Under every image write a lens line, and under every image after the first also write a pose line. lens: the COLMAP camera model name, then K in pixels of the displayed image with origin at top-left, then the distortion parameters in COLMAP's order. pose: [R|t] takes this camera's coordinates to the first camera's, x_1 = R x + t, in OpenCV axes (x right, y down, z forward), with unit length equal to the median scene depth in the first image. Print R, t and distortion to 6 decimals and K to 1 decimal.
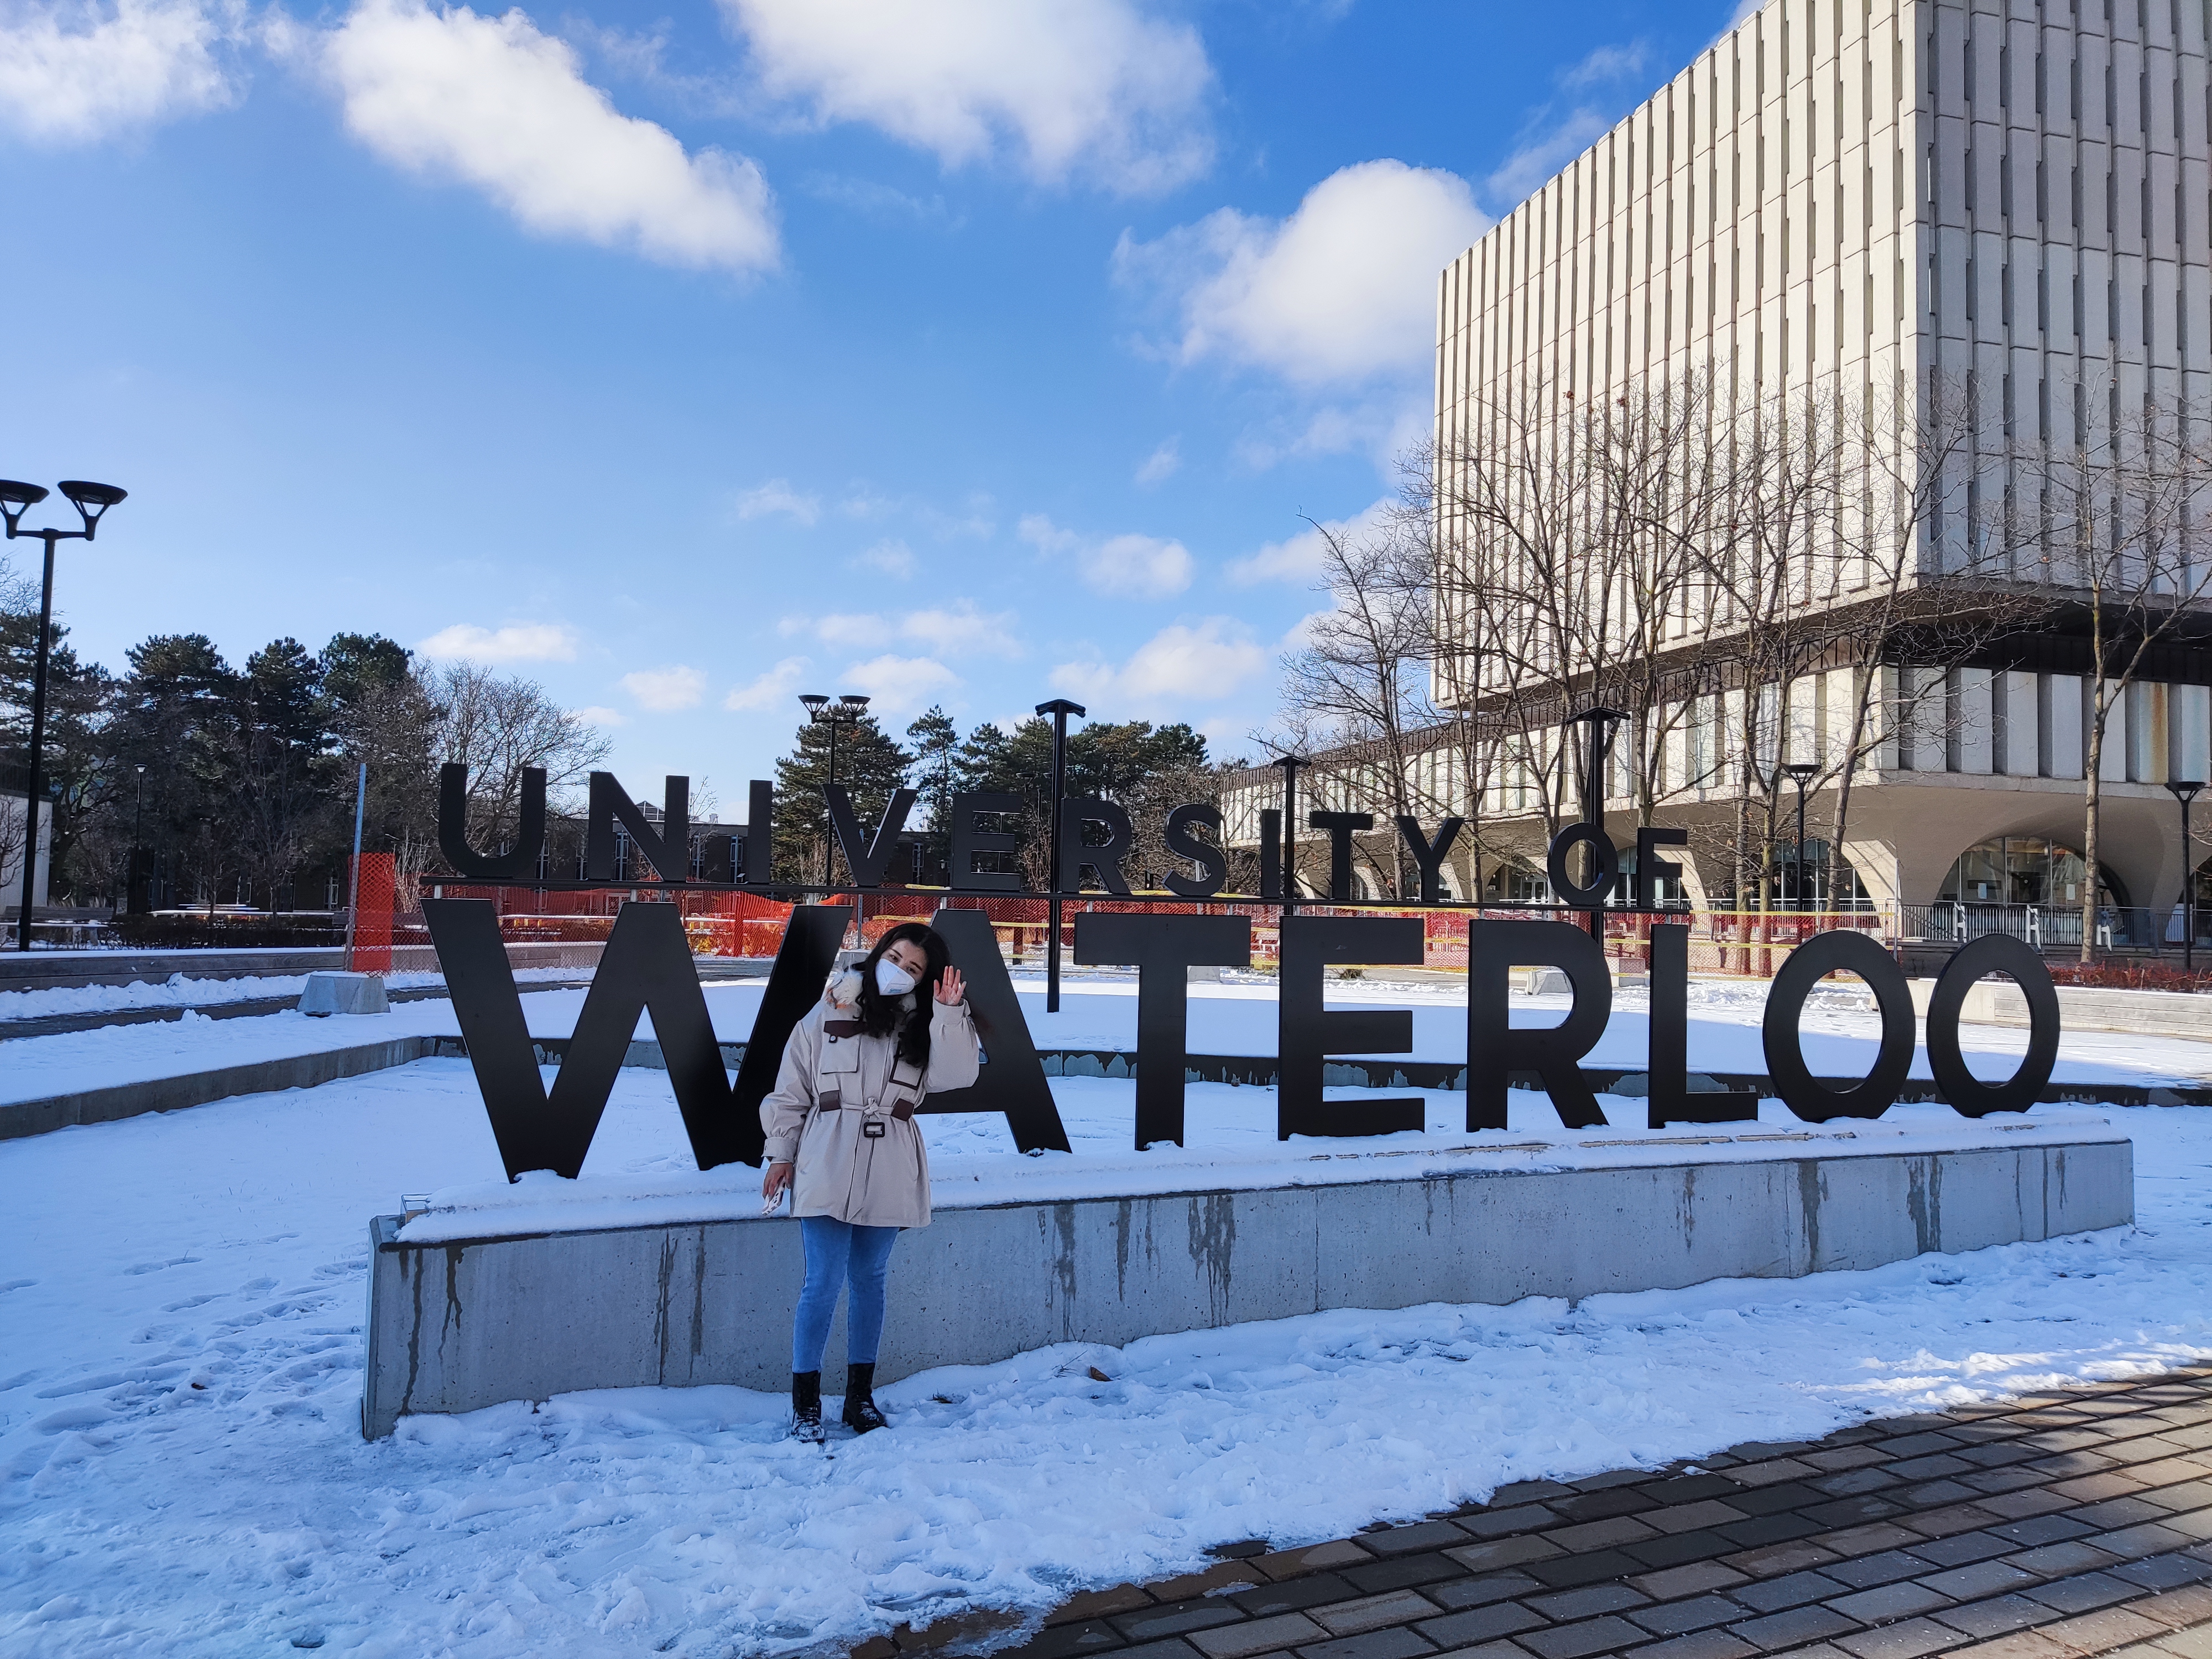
lens RADIAL K [[1636.5, 0, 1106.1], [0, 1636.5, 822.8], [0, 0, 1]] dist [0.060878, -0.064853]
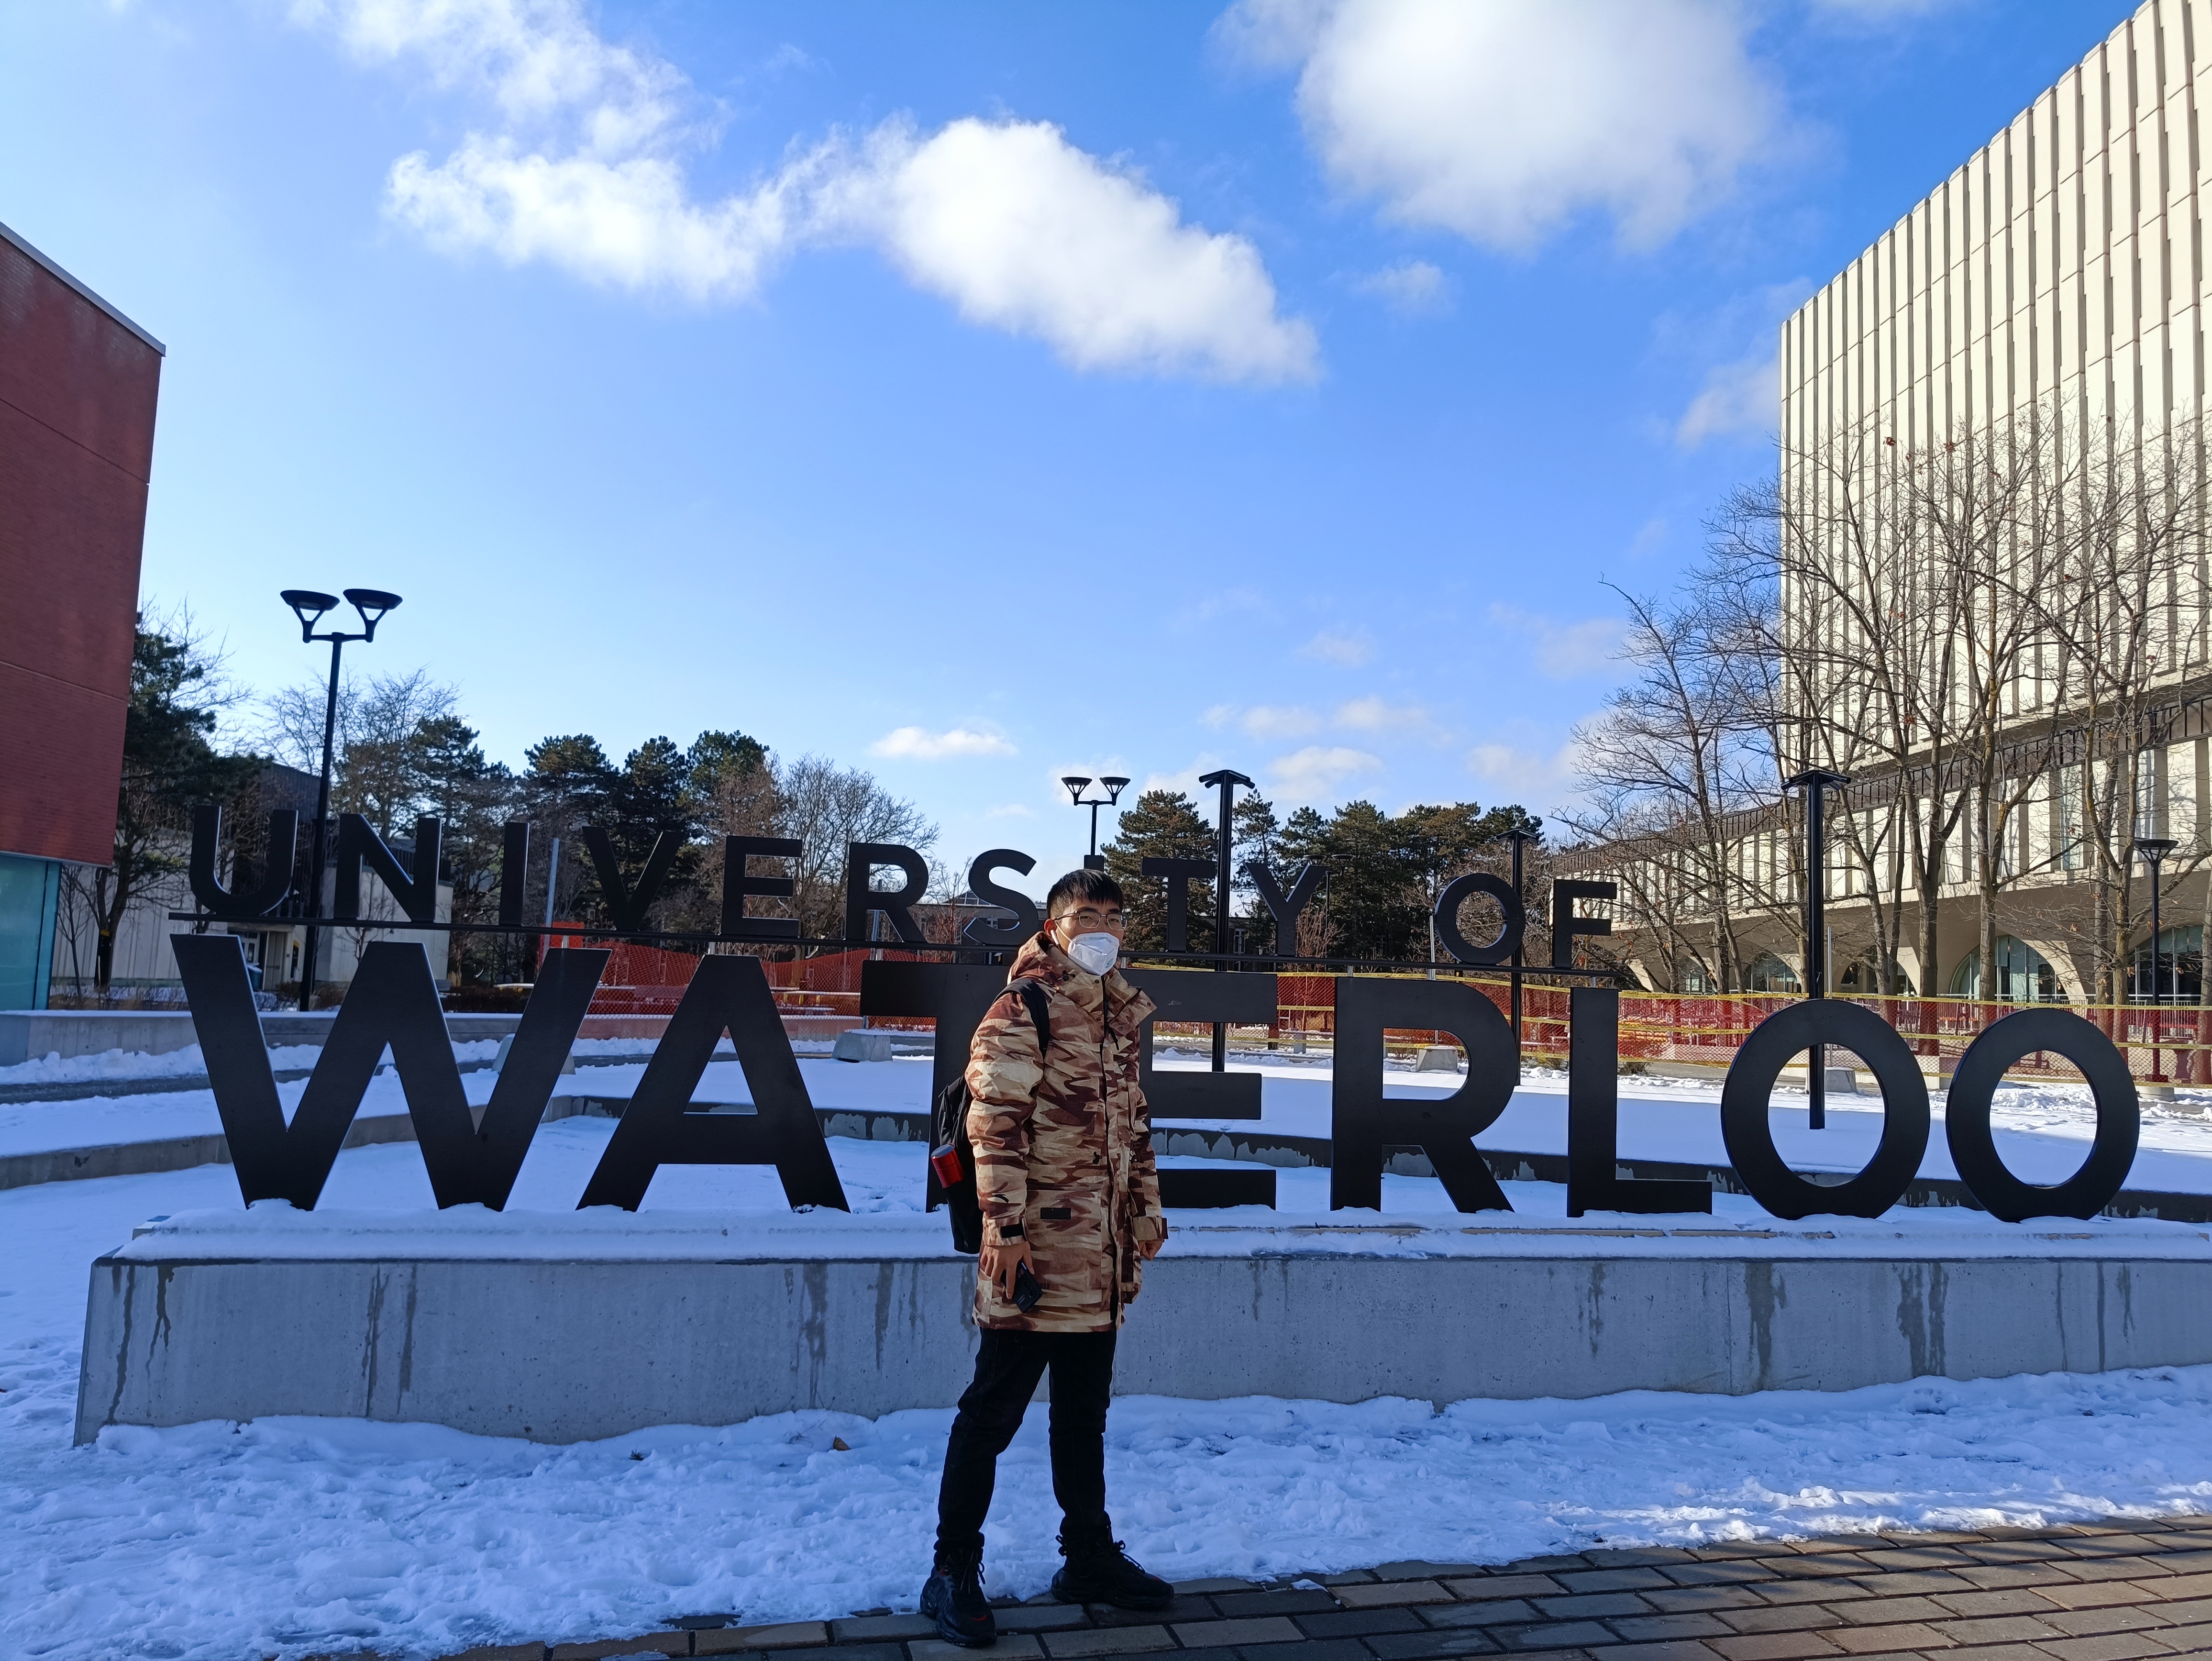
lens RADIAL K [[1655.9, 0, 1121.8], [0, 1655.9, 851.8], [0, 0, 1]] dist [0.015528, -0.031744]
pose [[0.977632, -0.004235, -0.210278, 0.113100], [-0.003438, 0.999342, -0.036111, 0.008497], [0.210292, 0.036026, 0.976975, 0.026814]]
